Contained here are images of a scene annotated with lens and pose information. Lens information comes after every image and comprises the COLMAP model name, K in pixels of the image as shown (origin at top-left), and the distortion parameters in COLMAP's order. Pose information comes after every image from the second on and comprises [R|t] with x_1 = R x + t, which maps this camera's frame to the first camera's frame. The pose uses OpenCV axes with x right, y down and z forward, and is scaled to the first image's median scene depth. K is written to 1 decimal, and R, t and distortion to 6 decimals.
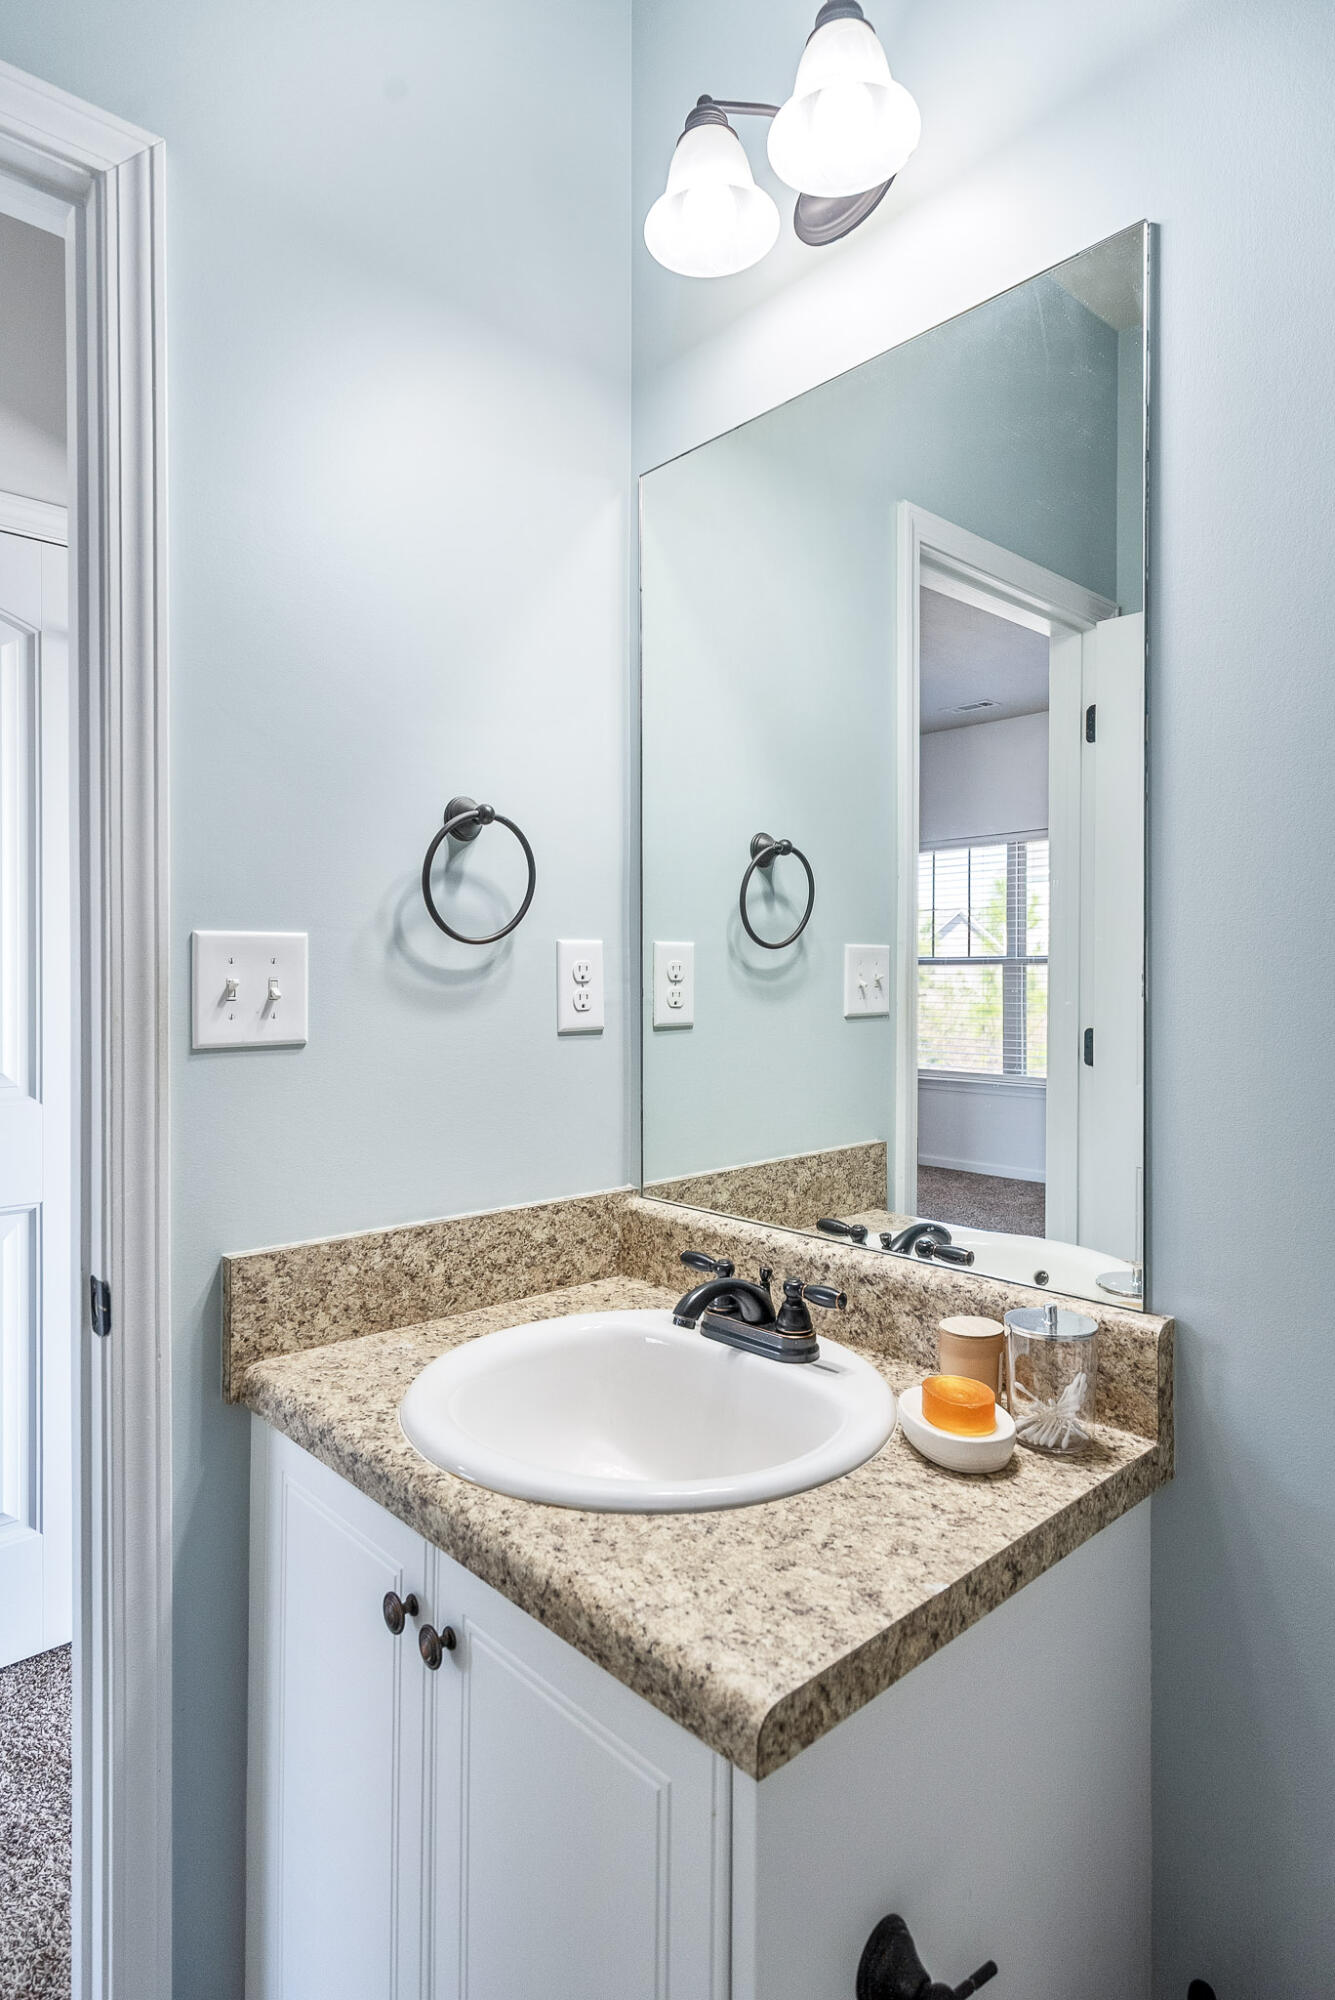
lens RADIAL K [[1092.9, 0, 671.5], [0, 1092.9, 980.1], [0, 0, 1]] dist [0.001535, 0.000183]
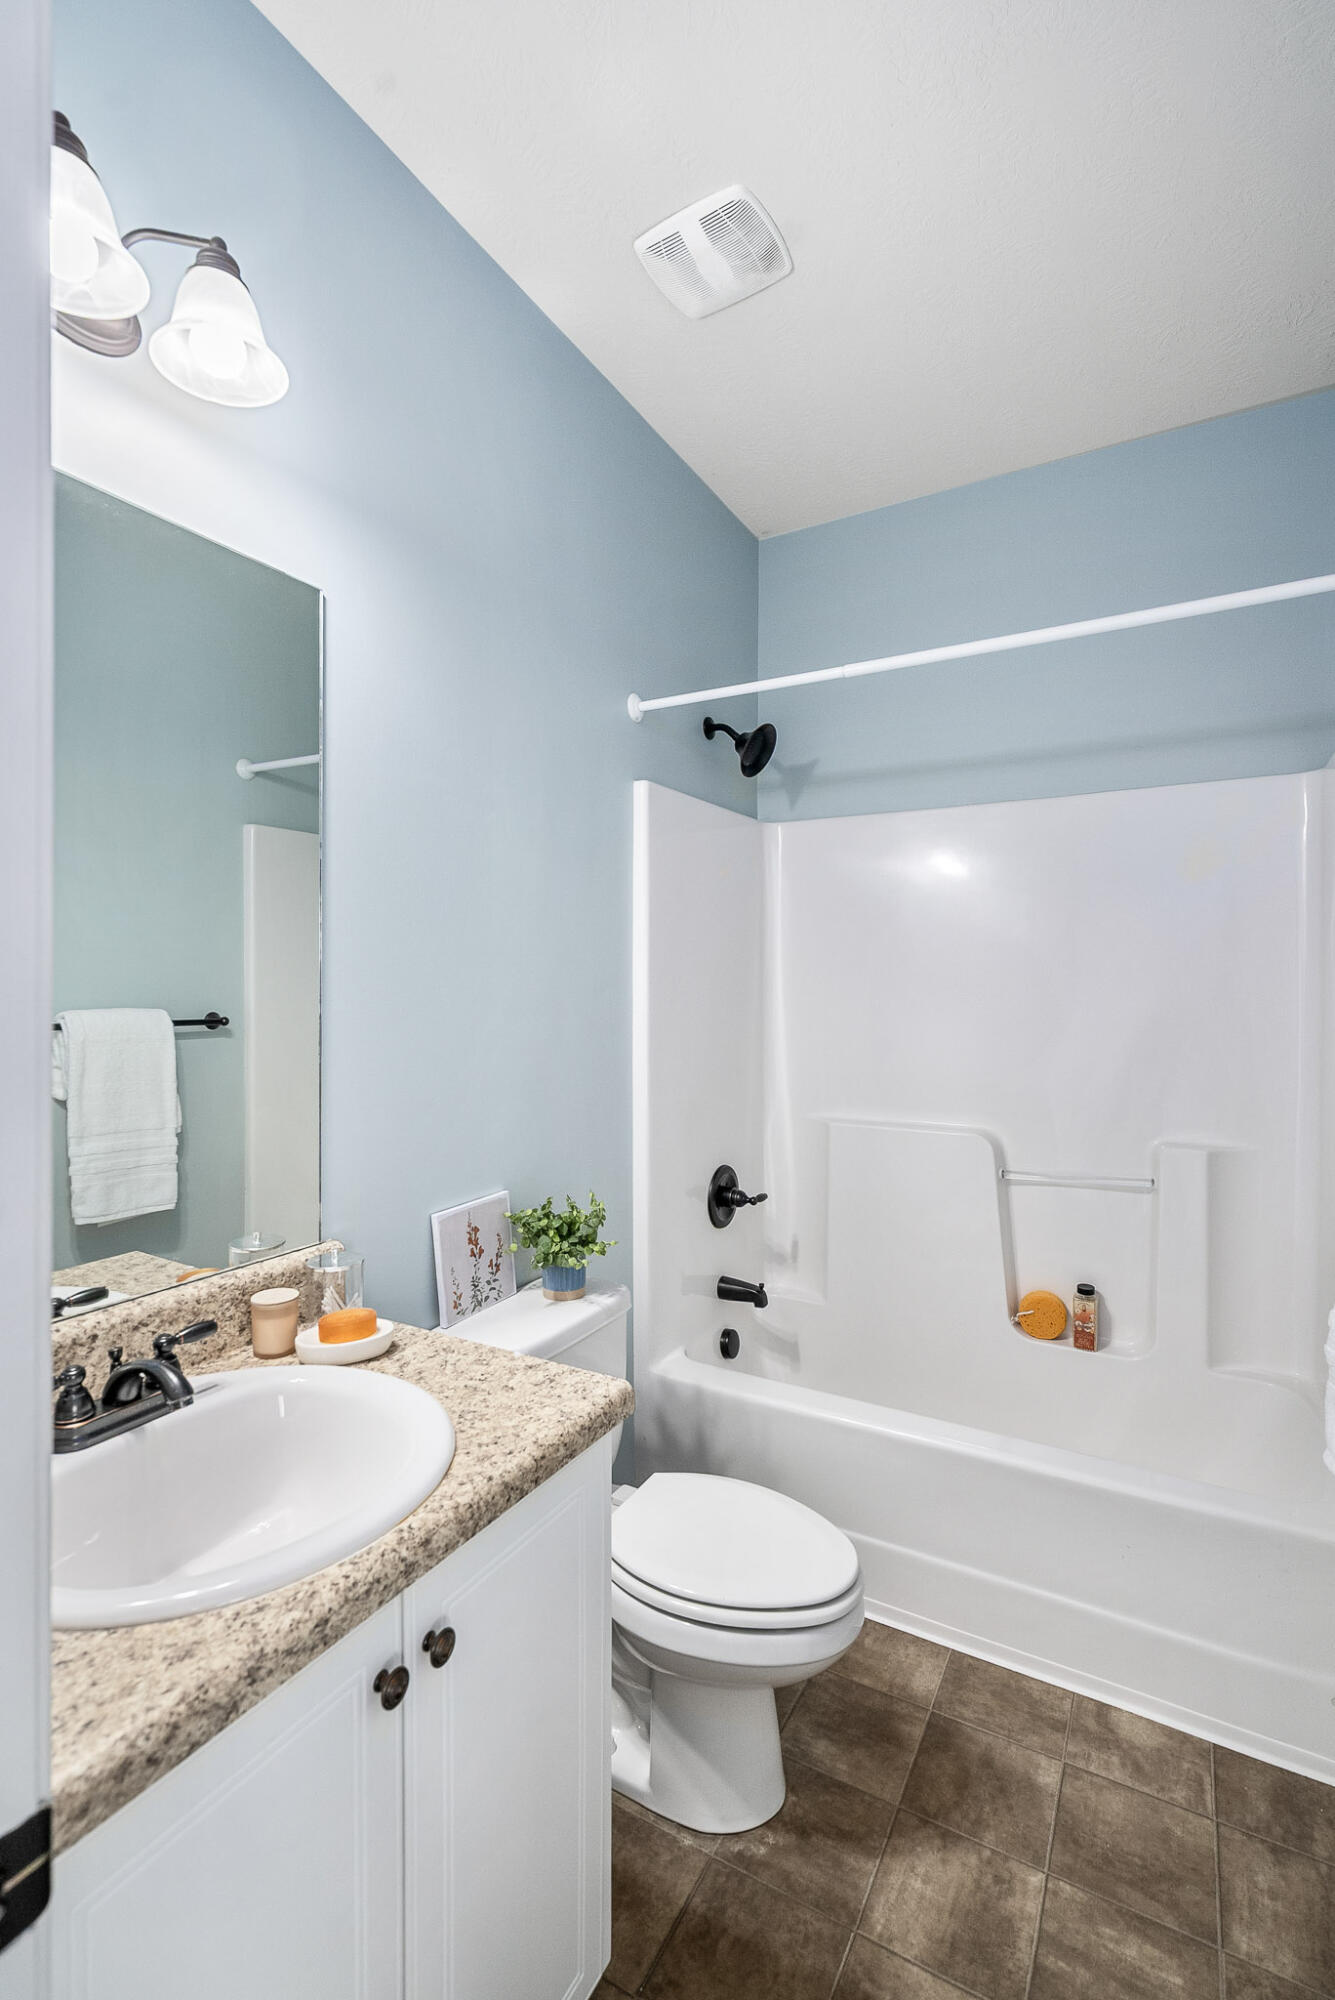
lens RADIAL K [[892.8, 0, 667.5], [0, 892.8, 1000.0], [0, 0, 1]] dist [0.001477, 0.000332]
pose [[-0.293943, -0.015960, 0.955690, -1.187392], [0.004814, 0.999823, 0.018177, -0.104222], [-0.955811, 0.009943, -0.293814, 1.033702]]
